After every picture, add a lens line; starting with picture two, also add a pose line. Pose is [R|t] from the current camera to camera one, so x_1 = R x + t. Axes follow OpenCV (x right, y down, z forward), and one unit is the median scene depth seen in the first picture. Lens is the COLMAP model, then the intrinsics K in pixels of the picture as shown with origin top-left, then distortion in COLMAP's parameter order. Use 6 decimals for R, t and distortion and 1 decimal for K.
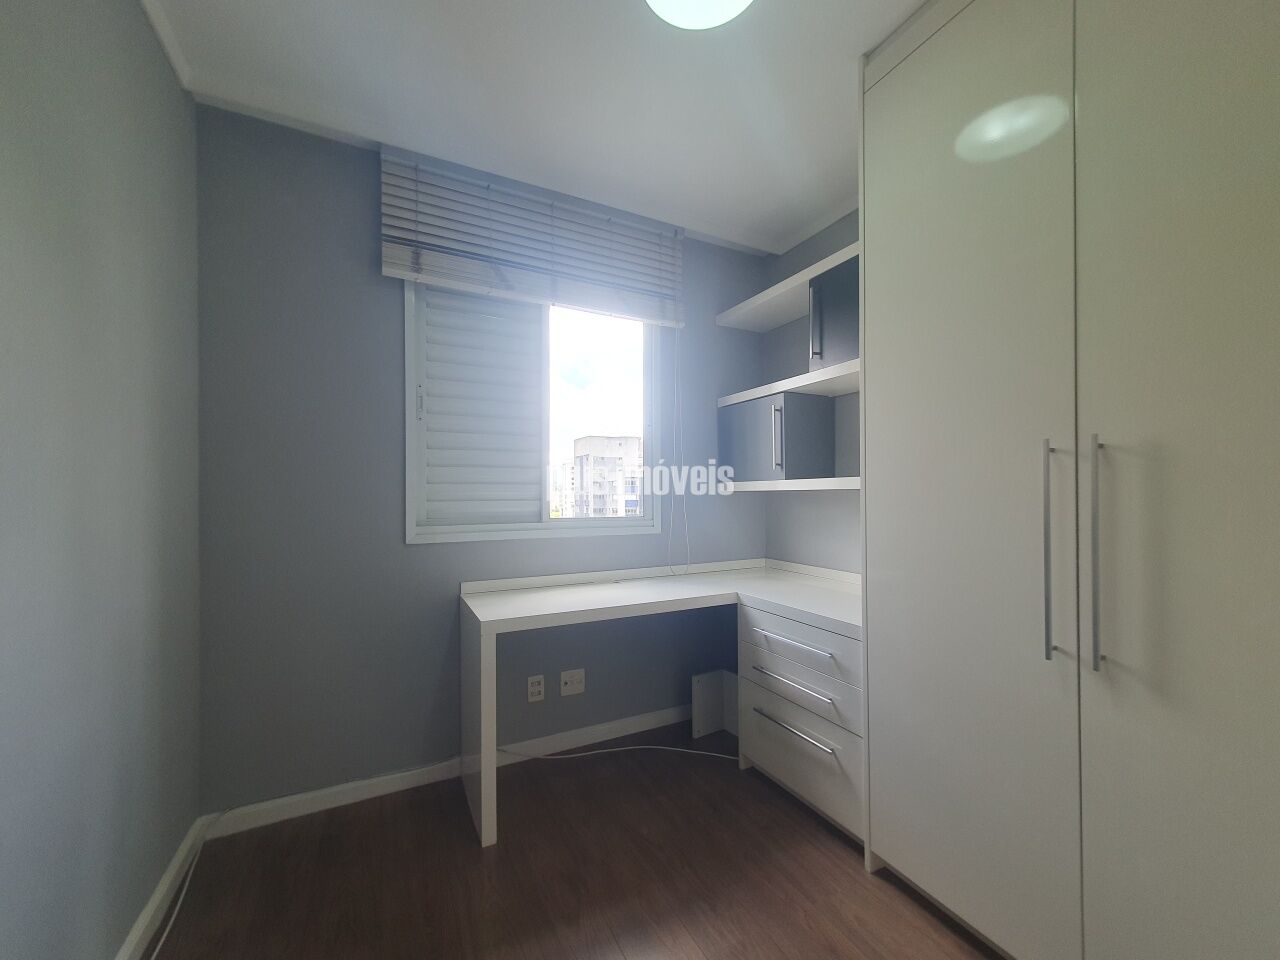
lens RADIAL K [[508.0, 0, 645.2], [0, 508.0, 493.7], [0, 0, 1]] dist [0.000930, 0.000050]
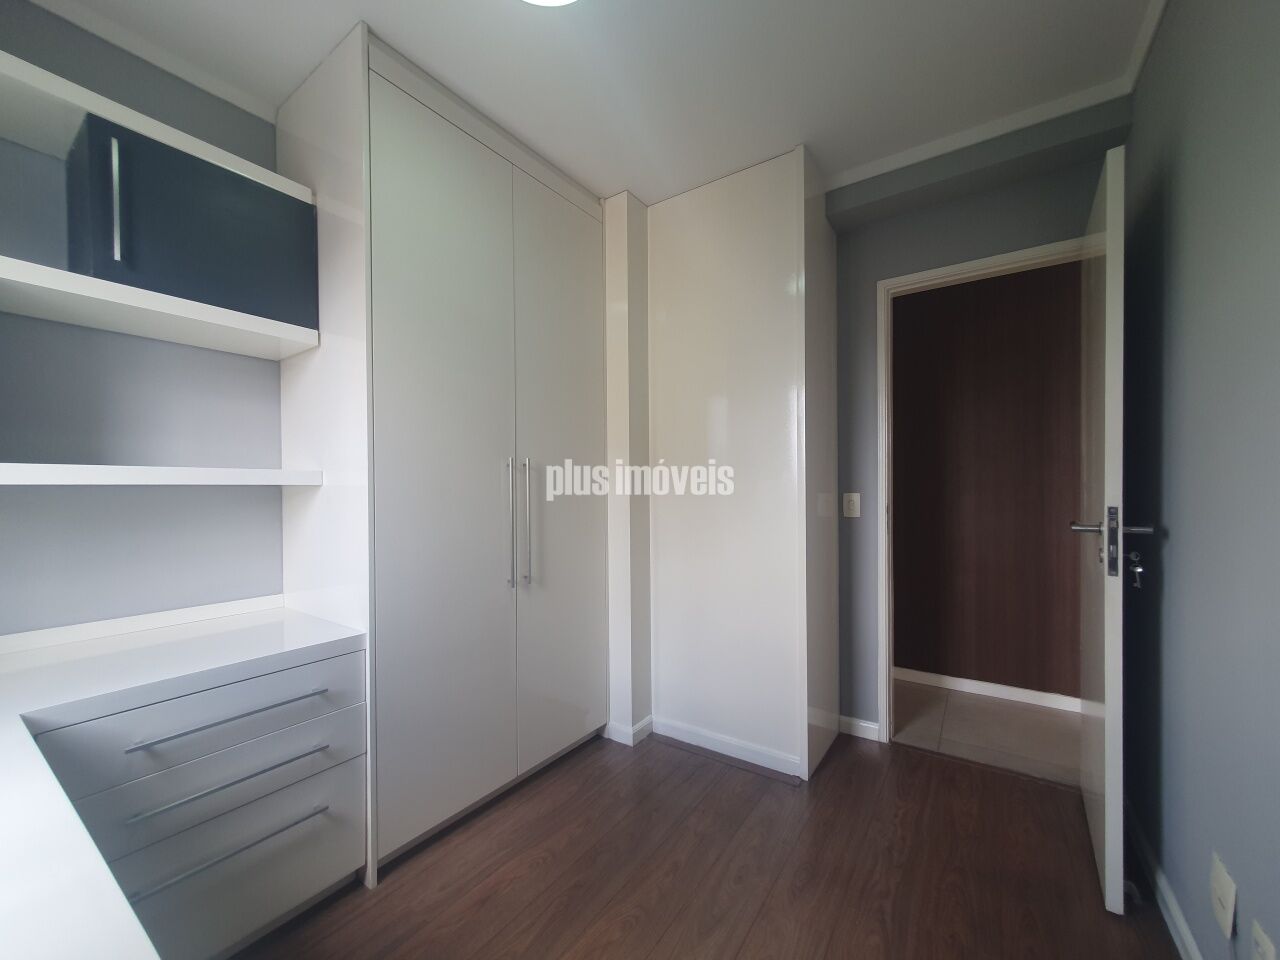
lens RADIAL K [[508.0, 0, 643.3], [0, 508.0, 480.8], [0, 0, 1]] dist [0.000930, 0.000050]
pose [[-0.479772, 0.007472, 0.877362, -0.672173], [-0.000479, 0.999961, -0.008778, -0.012244], [-0.877393, -0.004632, -0.479750, 1.056584]]
